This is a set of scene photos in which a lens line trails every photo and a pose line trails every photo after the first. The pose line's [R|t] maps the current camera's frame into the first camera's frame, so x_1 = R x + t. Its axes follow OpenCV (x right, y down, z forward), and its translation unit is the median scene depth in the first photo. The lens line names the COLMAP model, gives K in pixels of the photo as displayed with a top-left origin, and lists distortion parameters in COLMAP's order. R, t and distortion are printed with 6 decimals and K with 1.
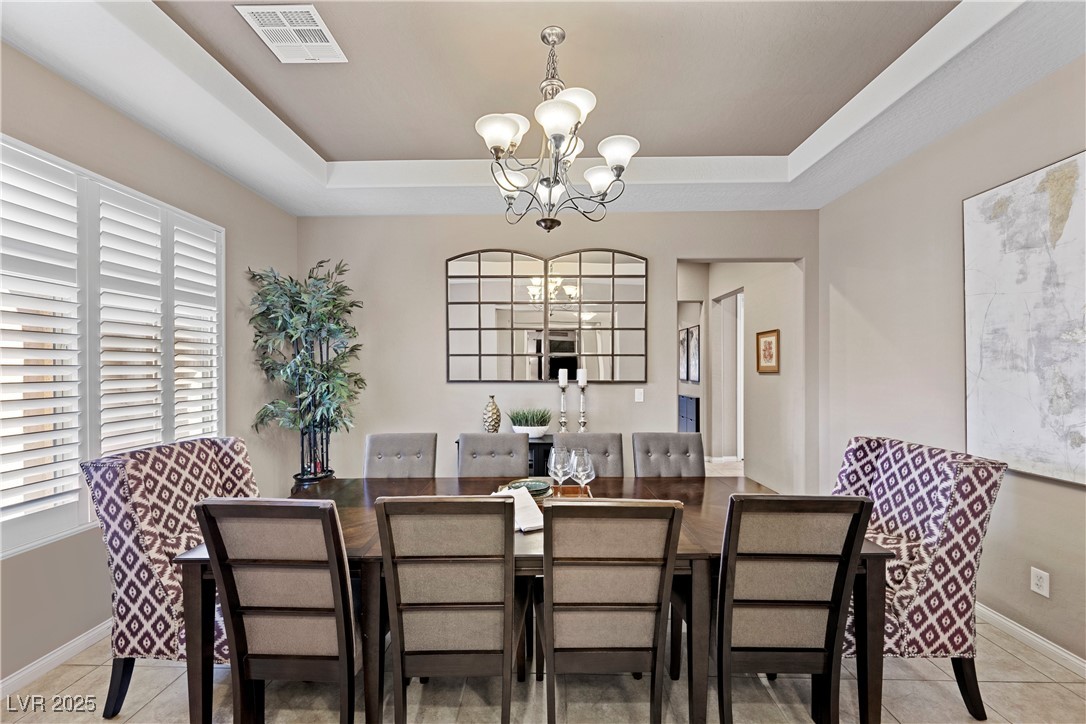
lens RADIAL K [[418.5, 0, 540.2], [0, 418.5, 366.0], [0, 0, 1]] dist [0.001330, 0.000181]
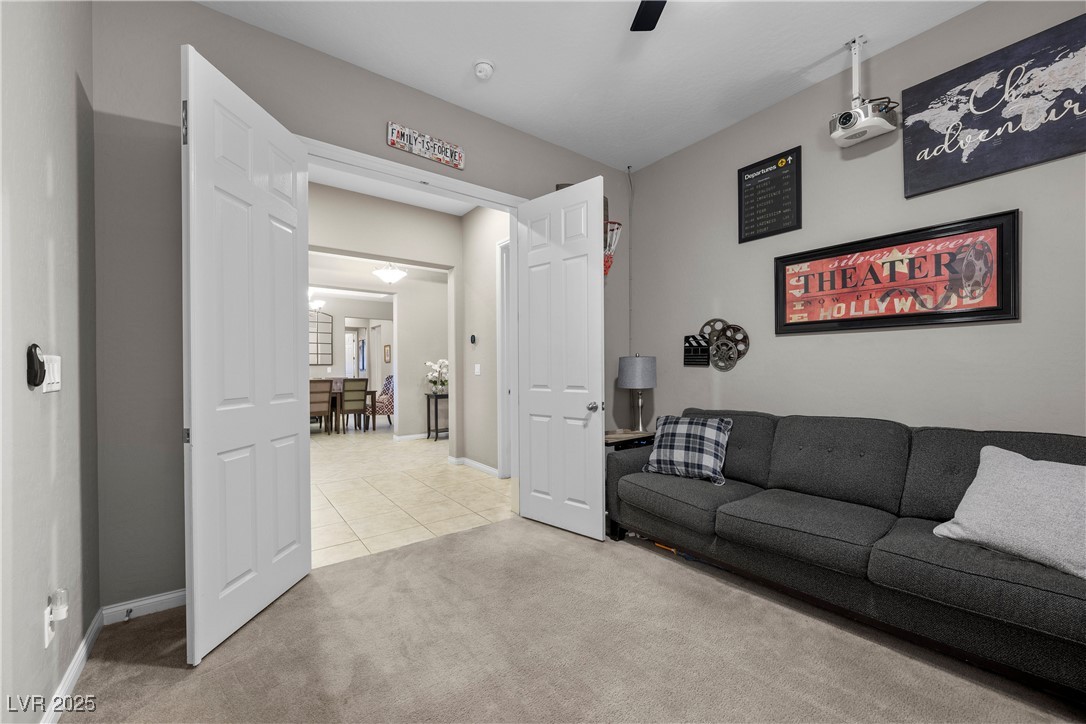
lens RADIAL K [[418.5, 0, 536.3], [0, 418.5, 365.9], [0, 0, 1]] dist [0.001330, 0.000181]
pose [[0.789203, 0.000682, 0.614133, -0.603520], [0.003902, 0.999974, -0.006125, 0.125222], [-0.614121, 0.007230, 0.789179, -3.248315]]
